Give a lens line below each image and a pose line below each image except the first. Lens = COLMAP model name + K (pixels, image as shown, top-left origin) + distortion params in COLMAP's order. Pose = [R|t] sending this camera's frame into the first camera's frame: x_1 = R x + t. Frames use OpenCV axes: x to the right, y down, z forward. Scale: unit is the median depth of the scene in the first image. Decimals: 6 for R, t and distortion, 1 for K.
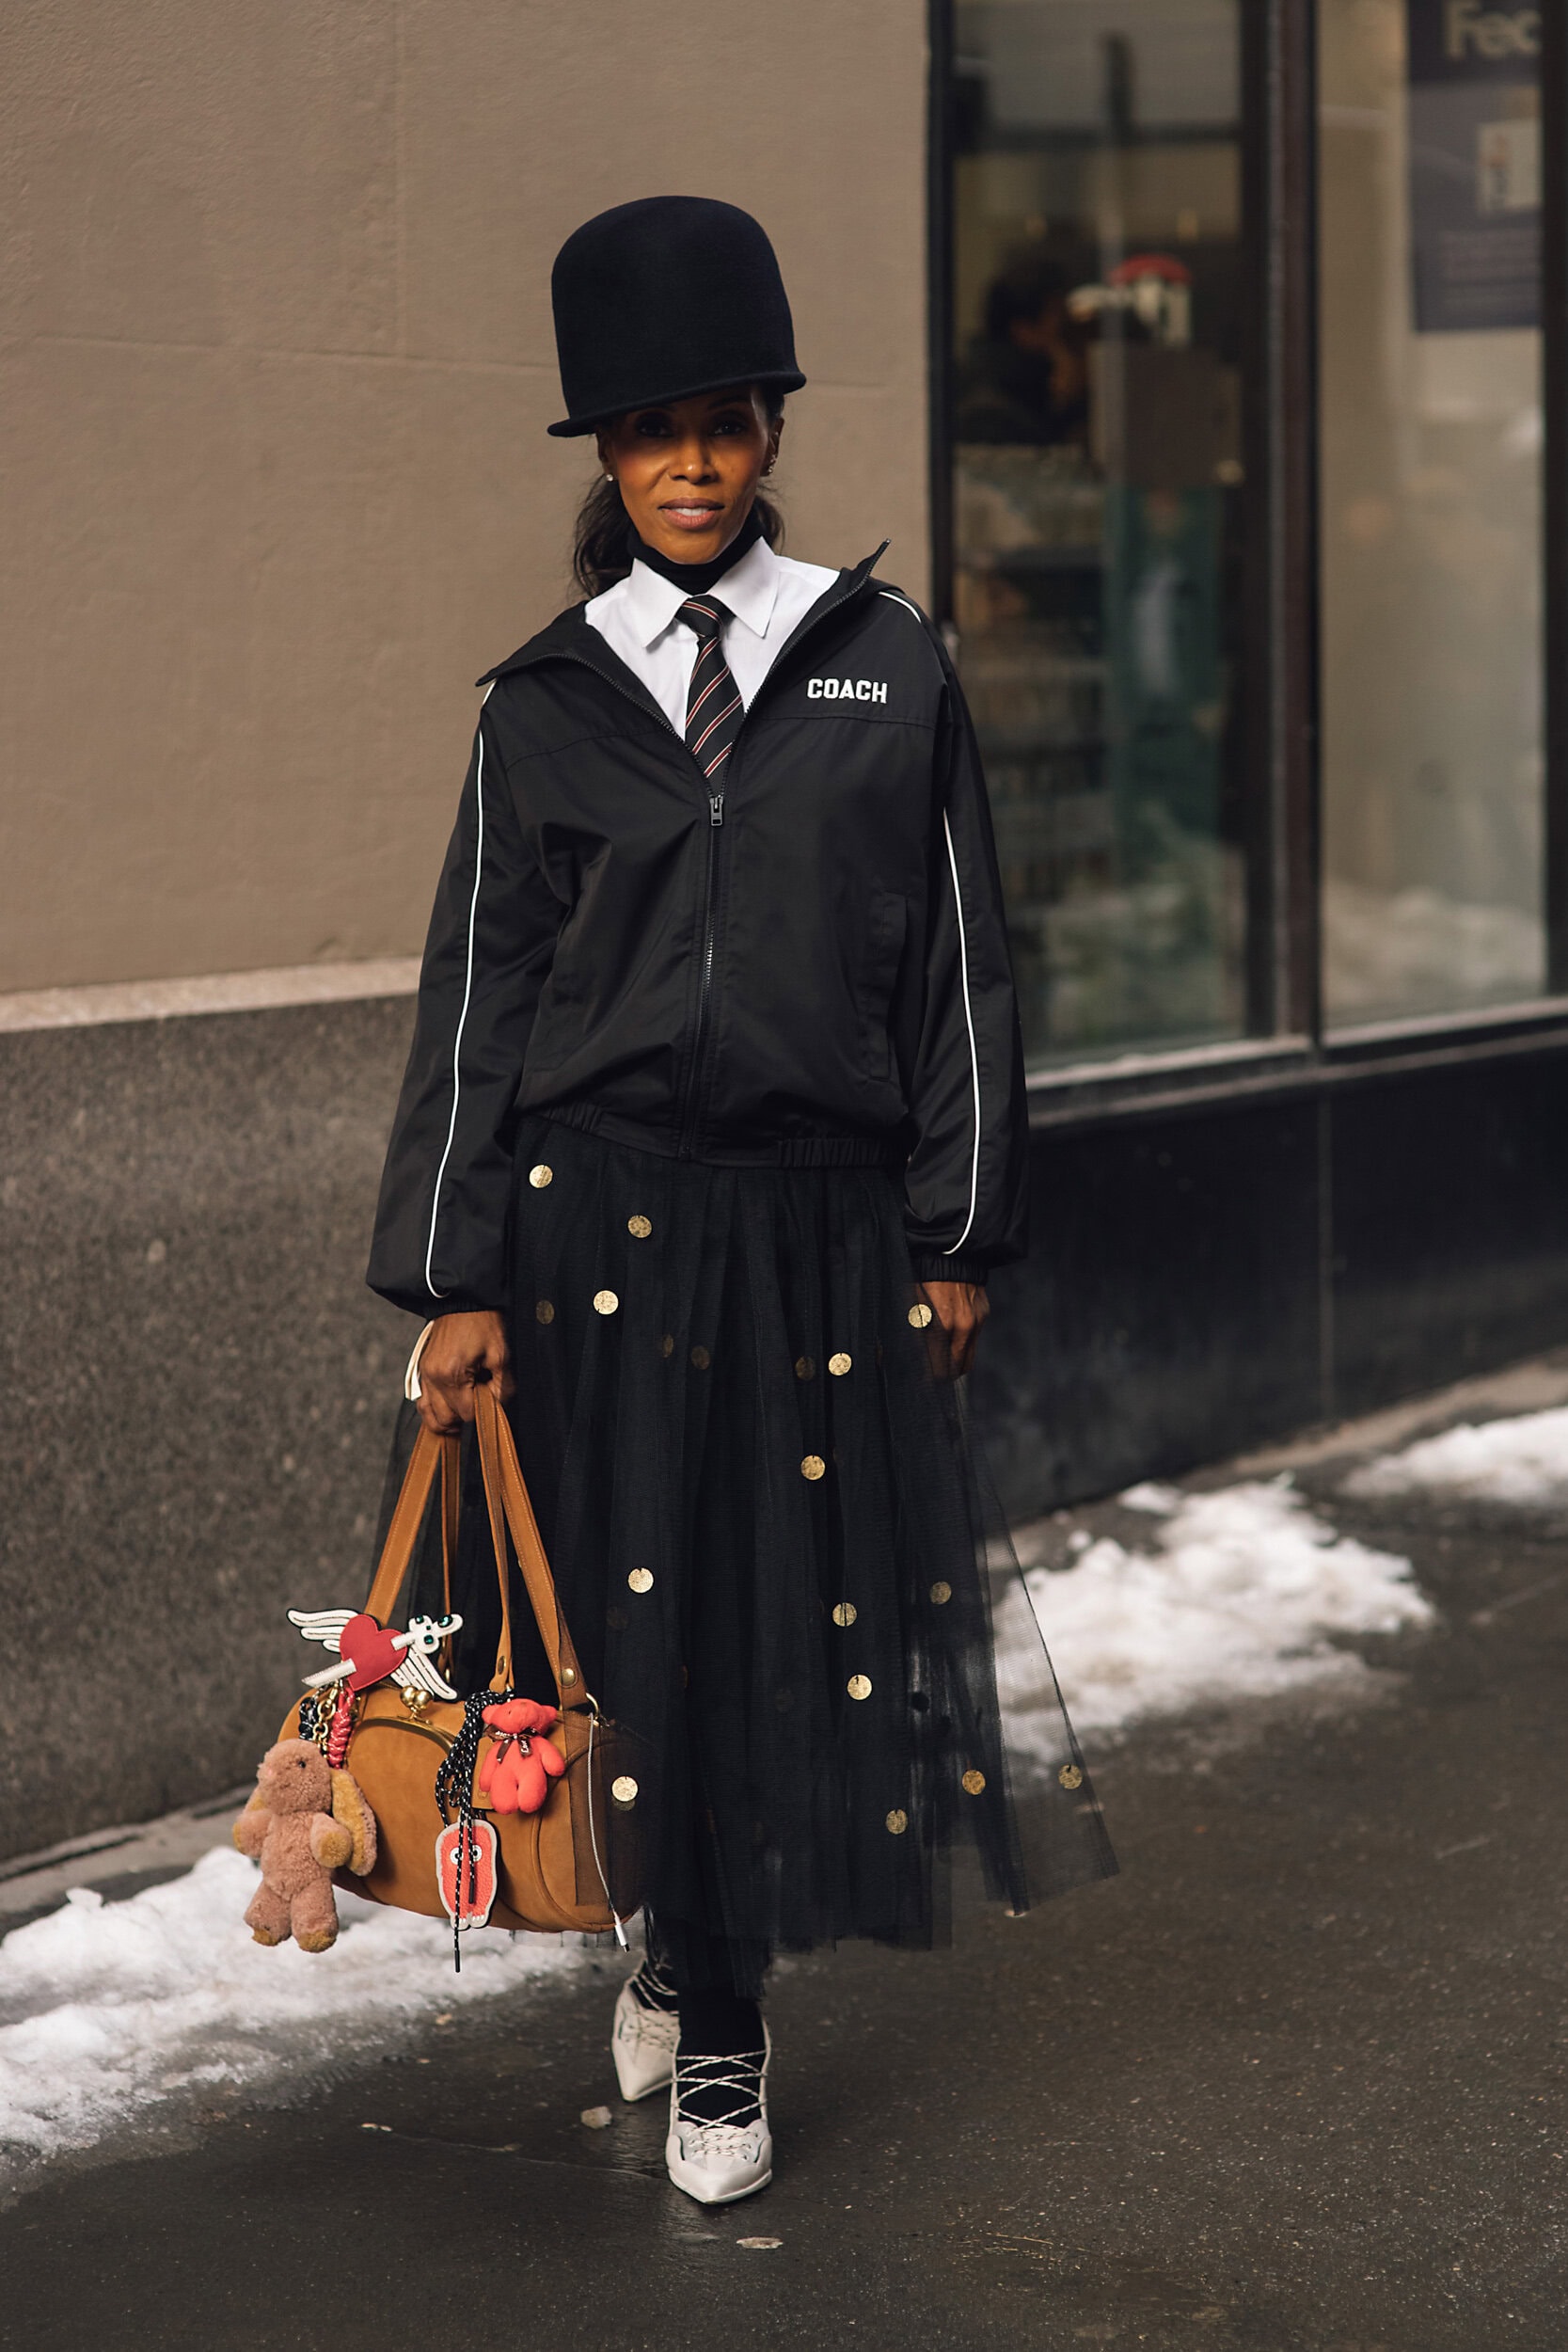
lens RADIAL K [[6506.5, 0, 781.2], [0, 6506.5, 1058.3], [0, 0, 1]] dist [-0.060772, 0.078532]
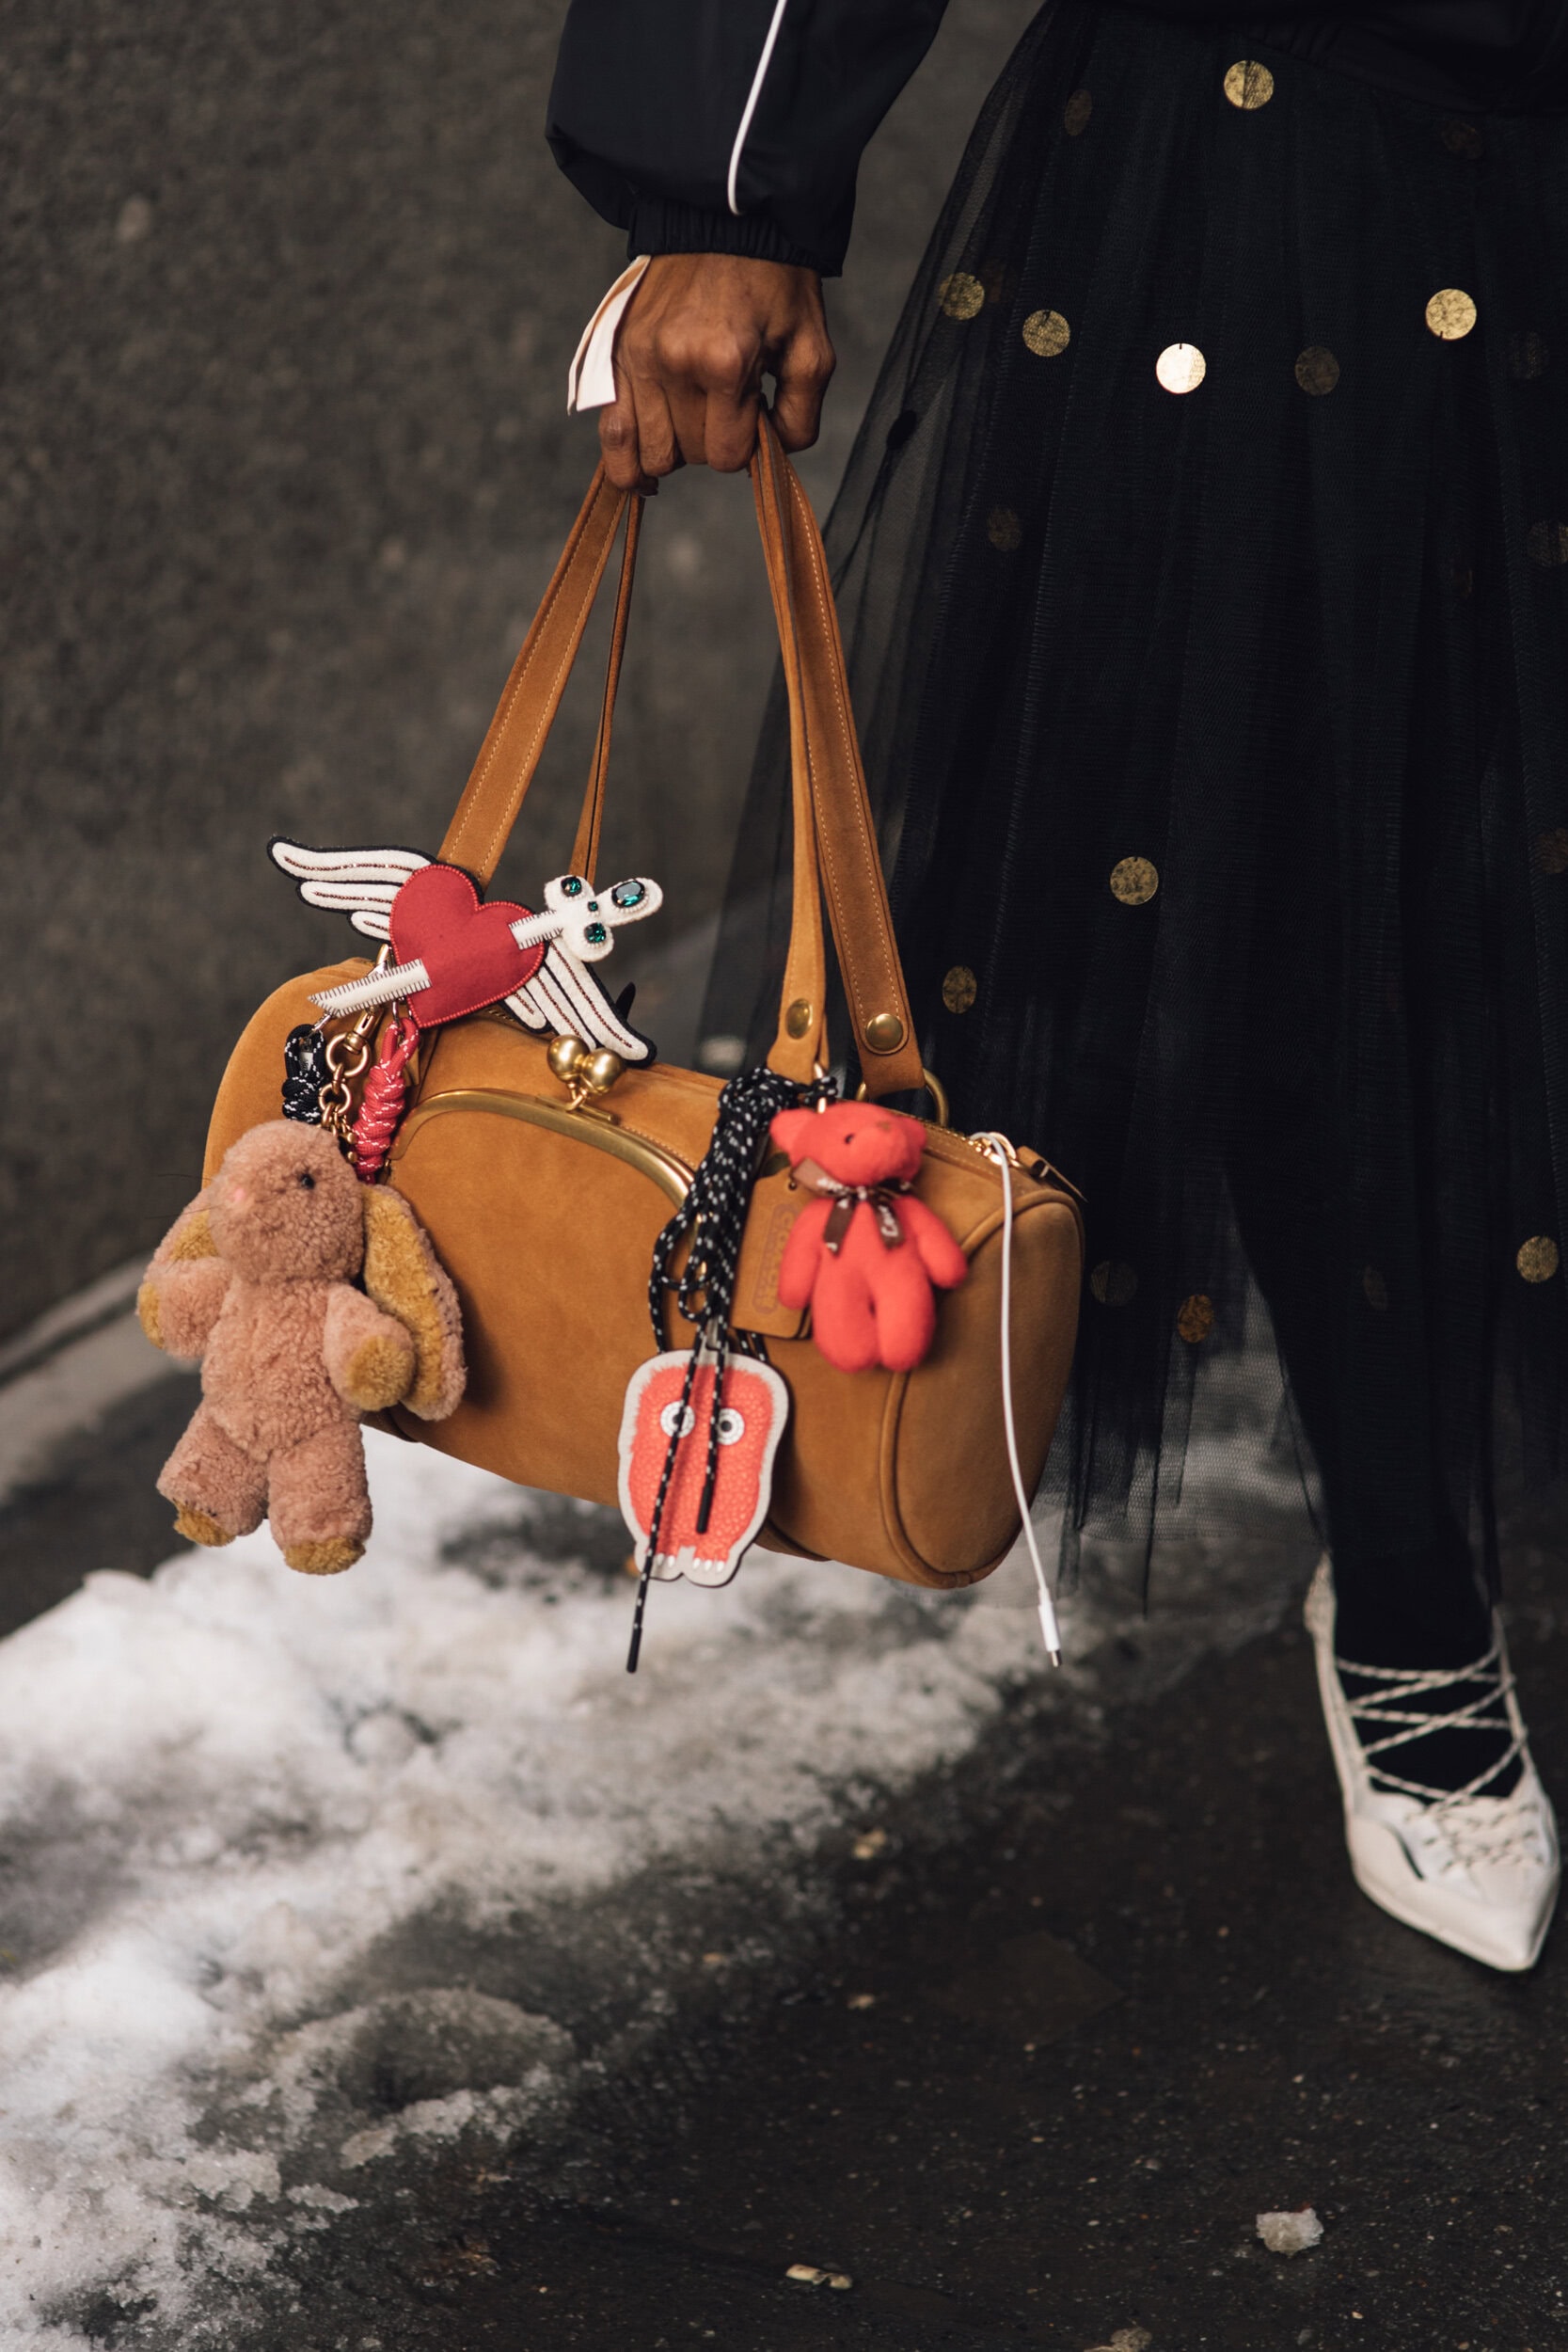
lens RADIAL K [[6506.5, 0, 781.2], [0, 6506.5, 1058.3], [0, 0, 1]] dist [-0.060772, 0.078532]
pose [[0.997970, -0.062967, 0.009501, -0.052678], [0.059088, 0.971271, 0.230523, -0.023098], [-0.023743, -0.229493, 0.973021, 0.466556]]
